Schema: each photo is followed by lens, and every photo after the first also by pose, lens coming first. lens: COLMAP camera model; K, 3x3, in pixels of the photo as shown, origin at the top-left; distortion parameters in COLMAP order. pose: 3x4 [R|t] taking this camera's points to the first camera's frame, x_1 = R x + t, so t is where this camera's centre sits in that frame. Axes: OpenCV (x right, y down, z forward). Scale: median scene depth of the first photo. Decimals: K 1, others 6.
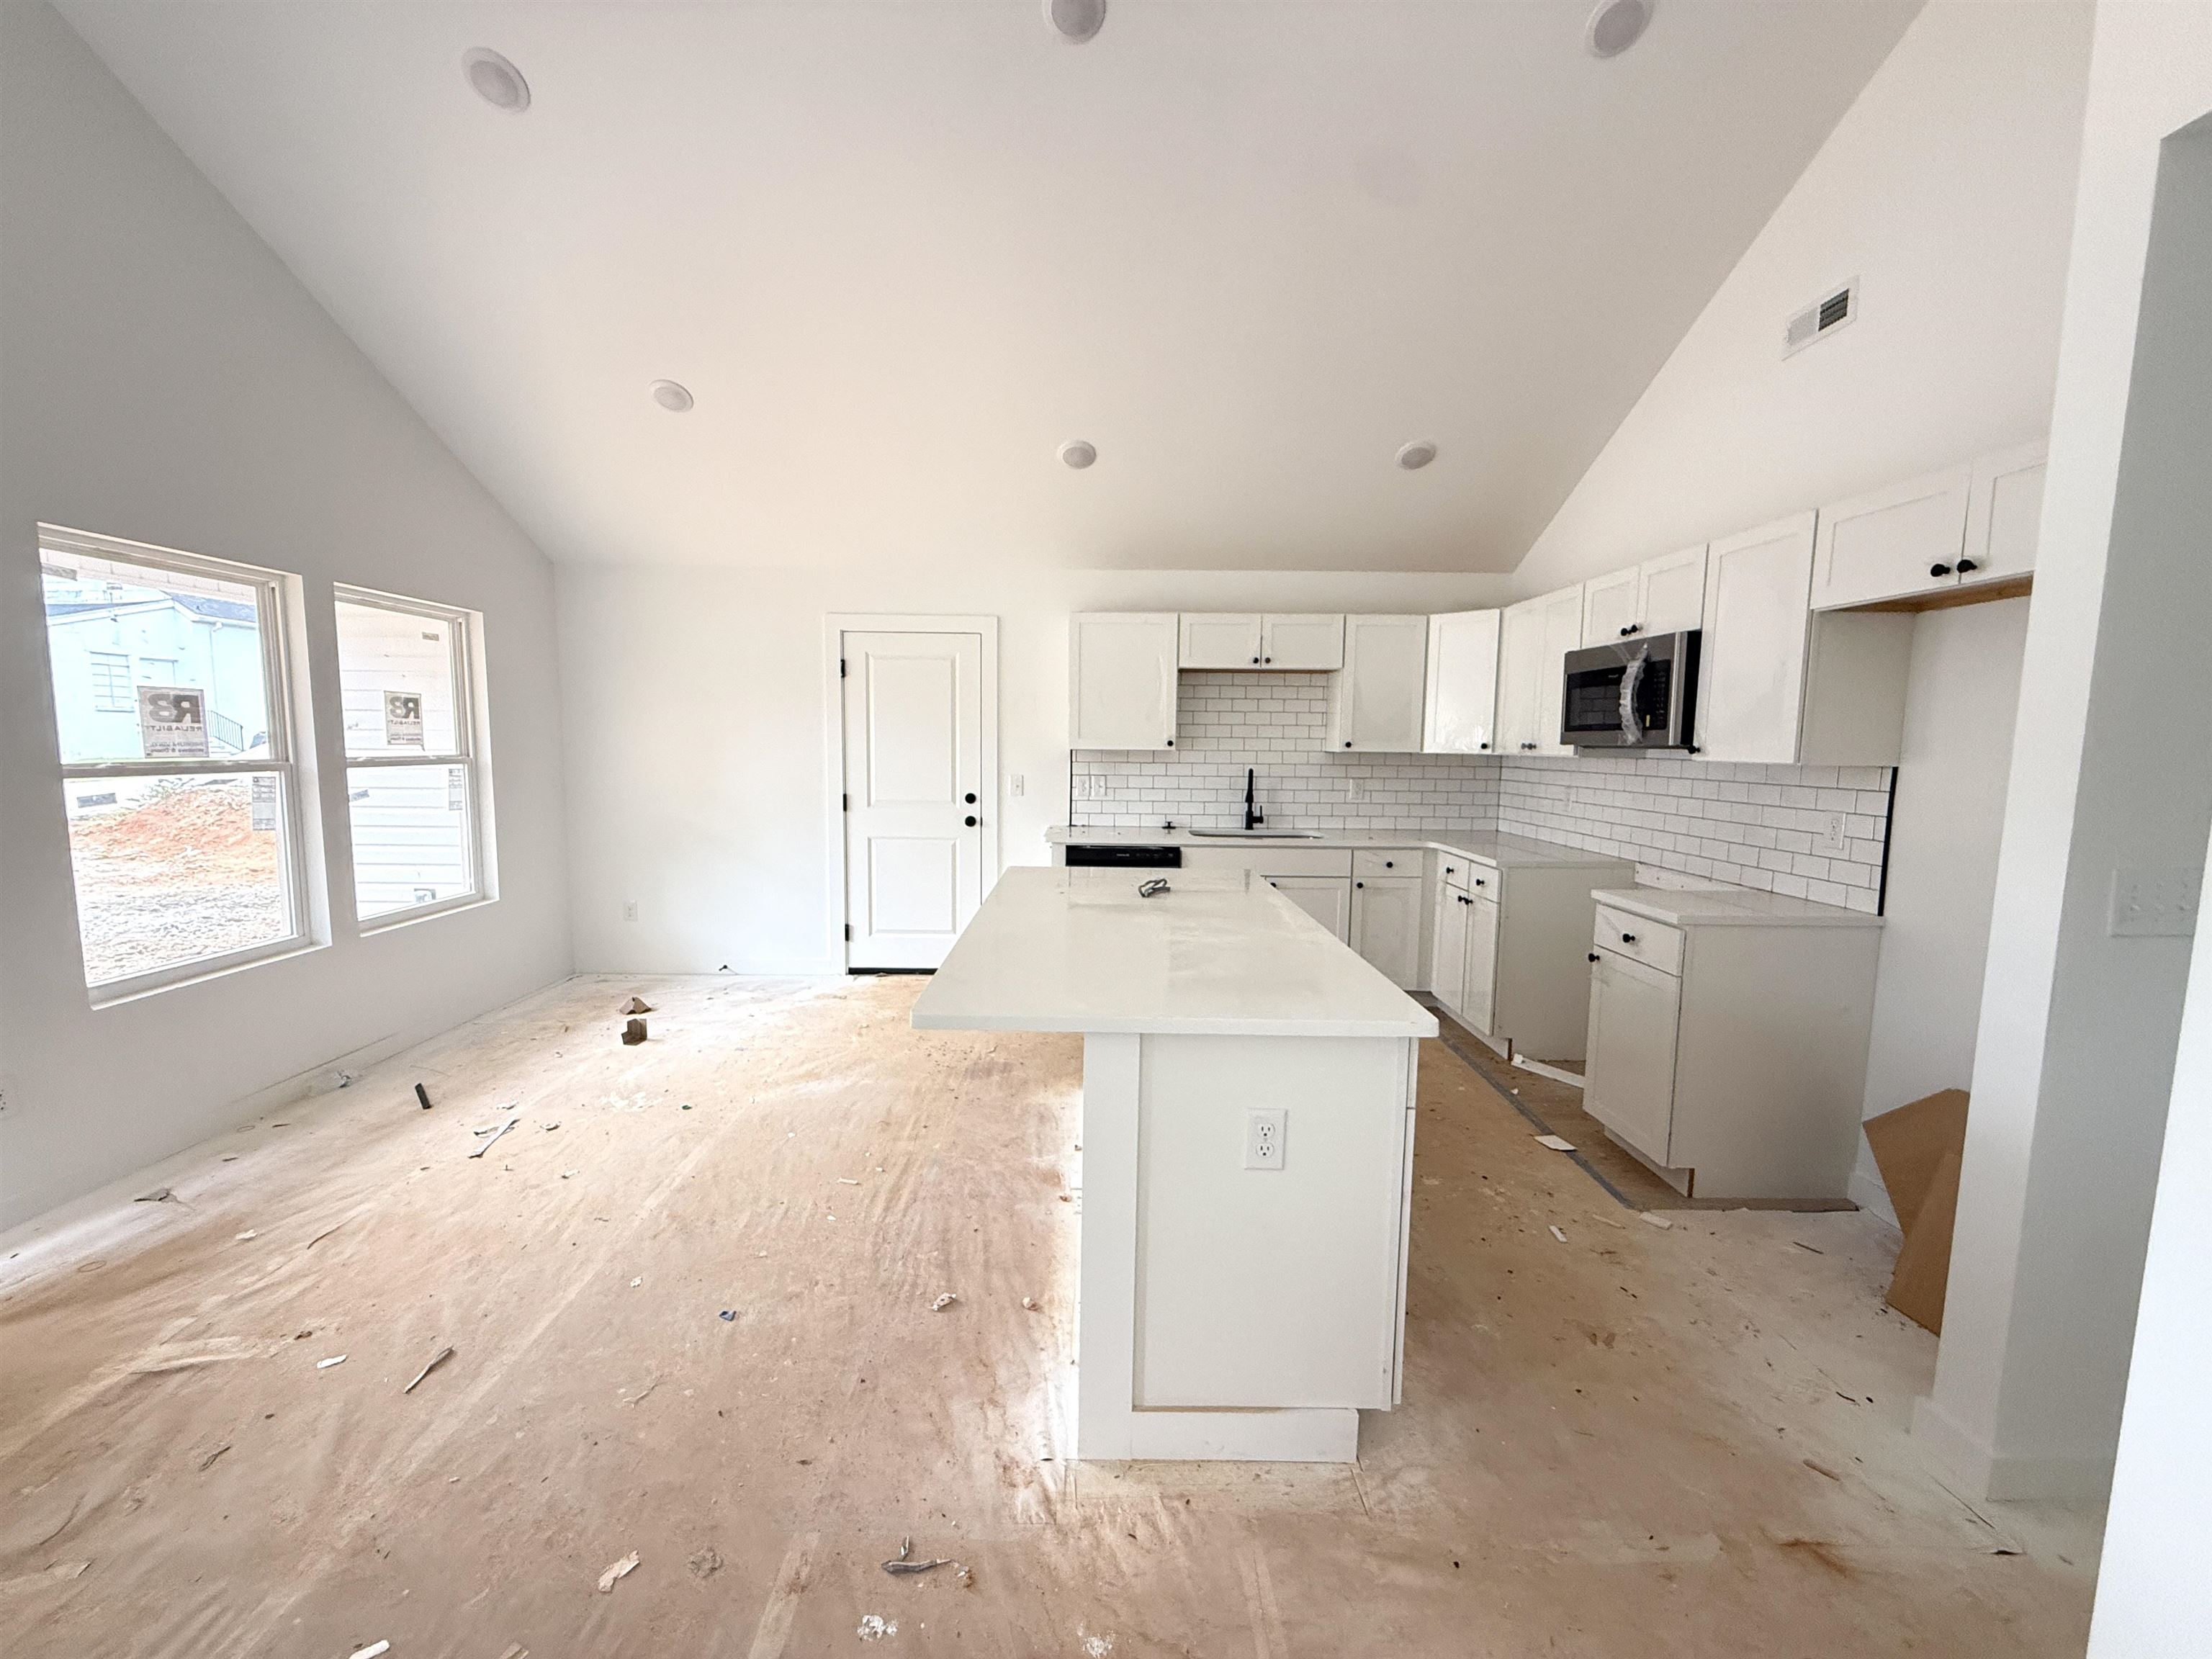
lens RADIAL K [[881.9, 0, 1094.5], [0, 881.9, 831.7], [0, 0, 1]] dist [0.002630, -0.000001]
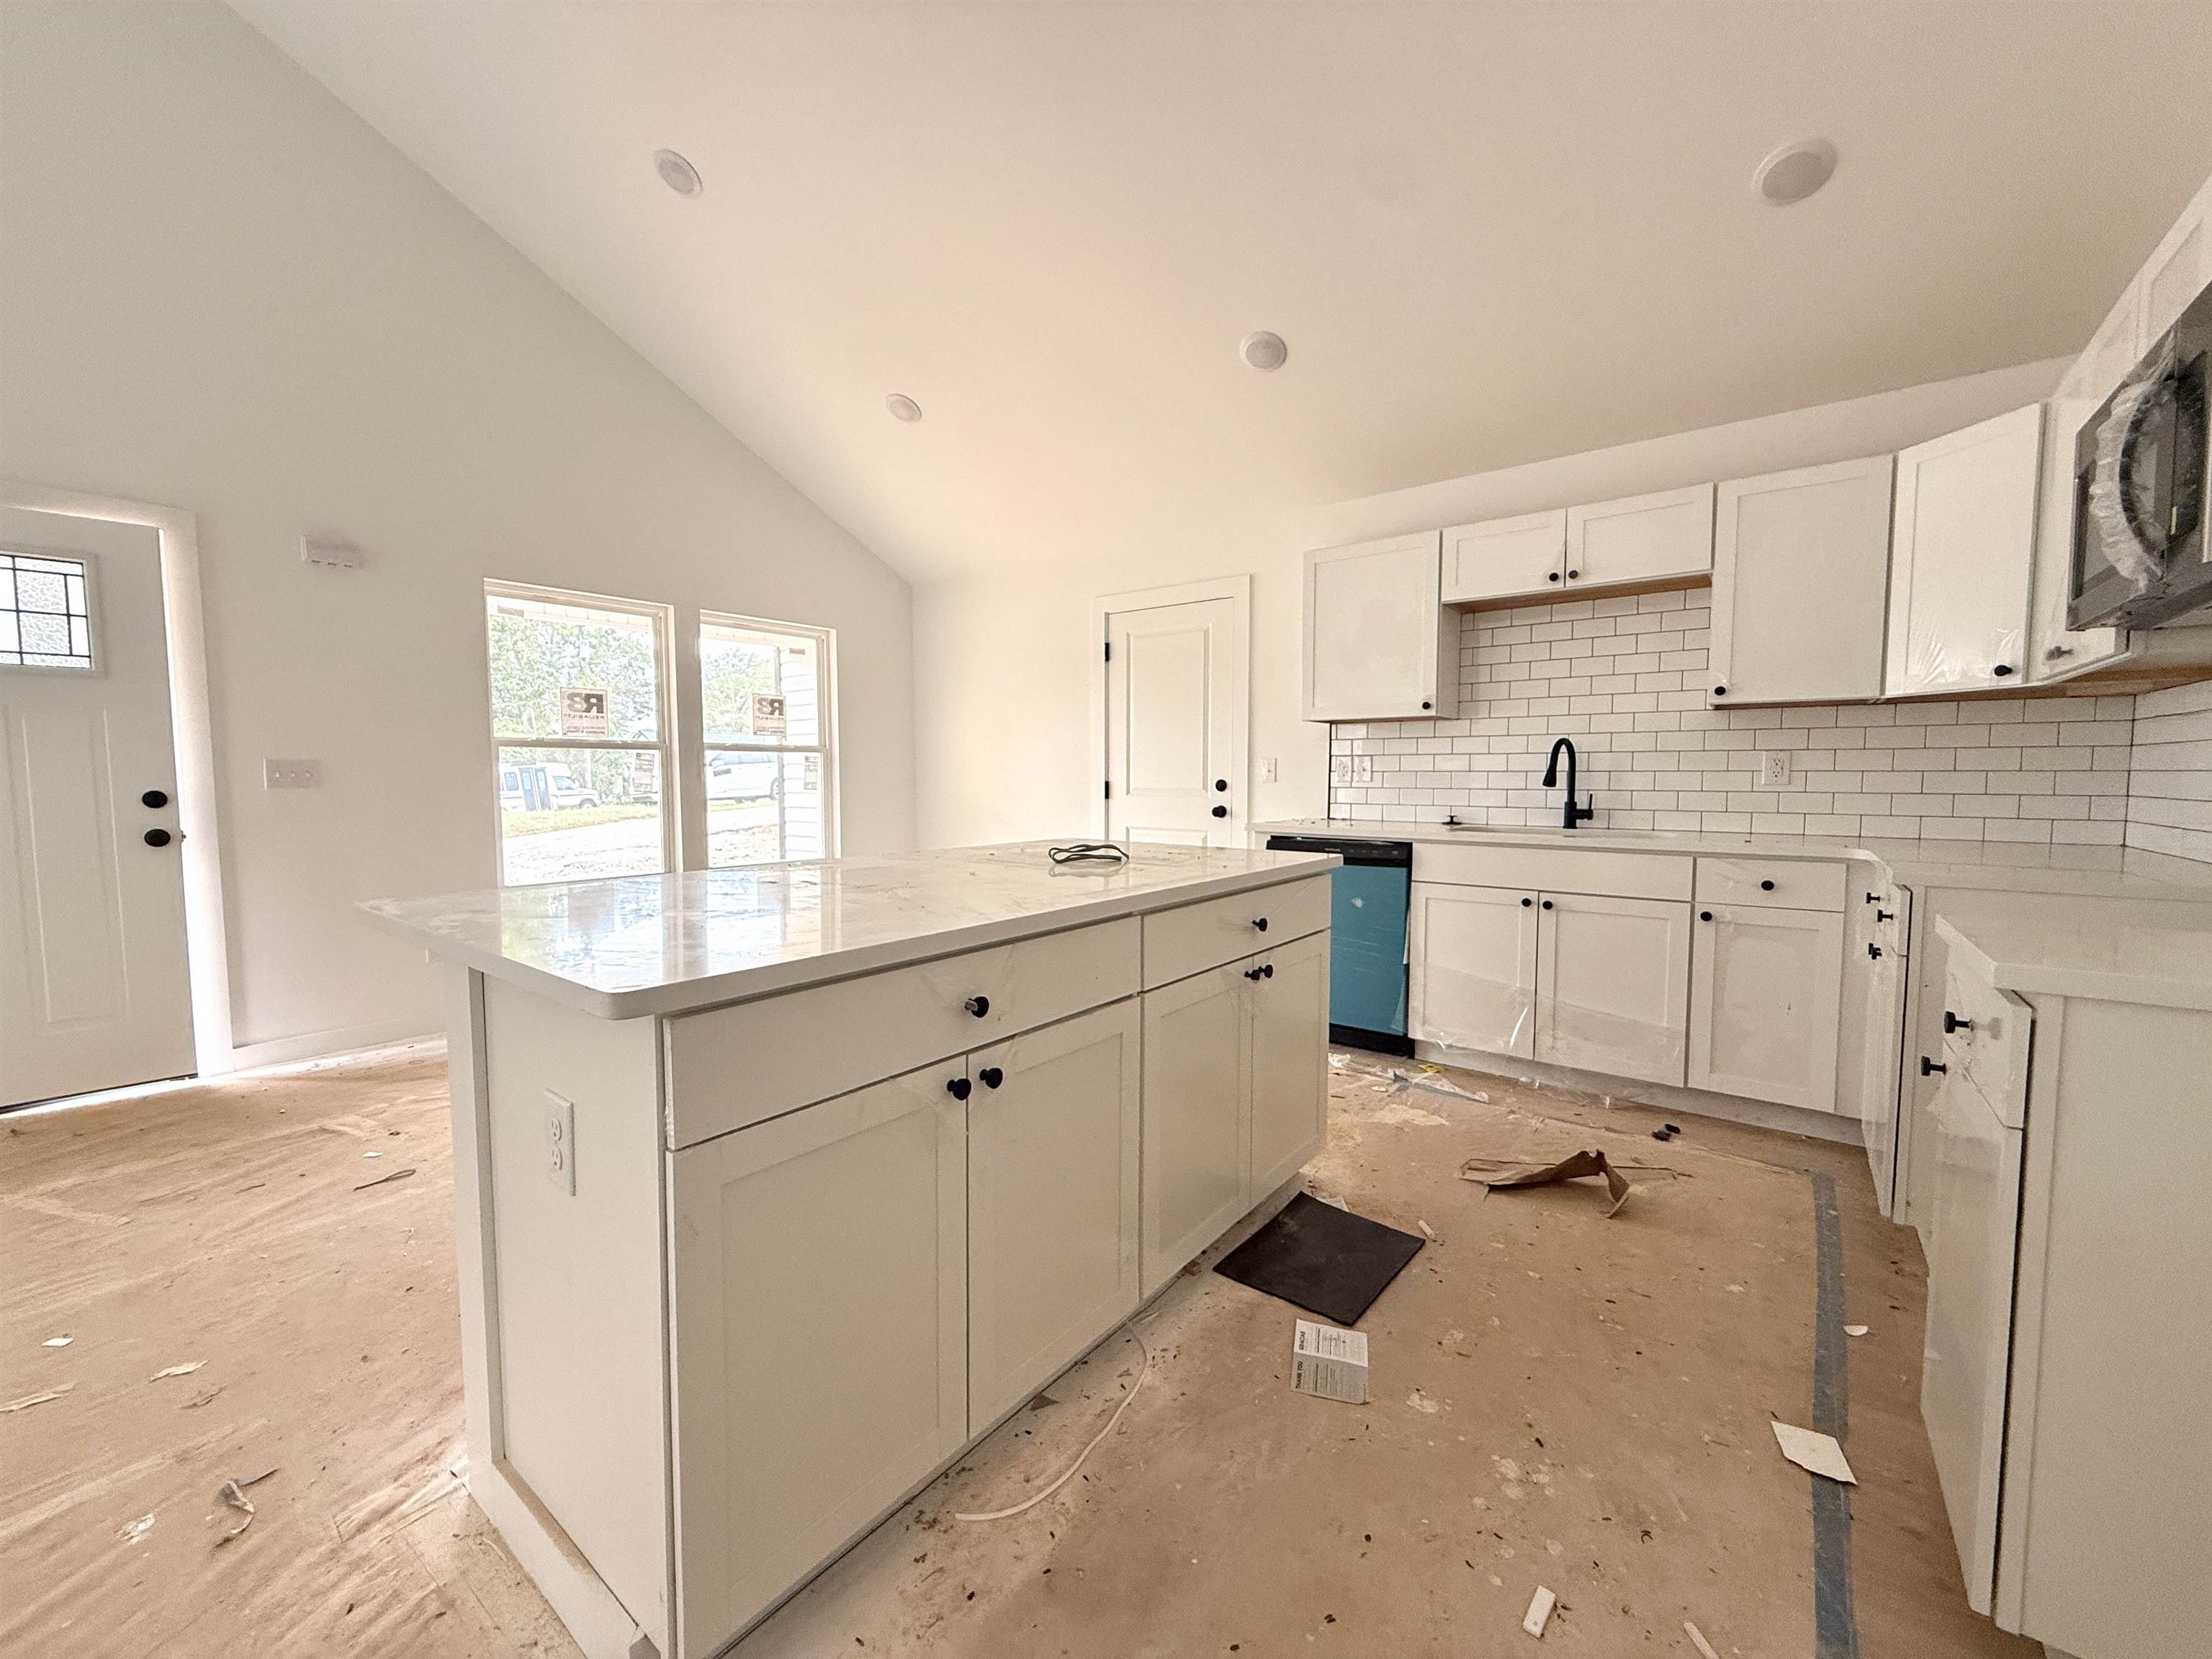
lens RADIAL K [[881.9, 0, 1092.5], [0, 881.9, 831.4], [0, 0, 1]] dist [0.002630, -0.000001]
pose [[0.787386, 0.028904, -0.615782, 0.381170], [-0.053656, 0.998323, -0.021749, 0.042894], [0.614120, 0.050165, 0.787617, 0.290118]]
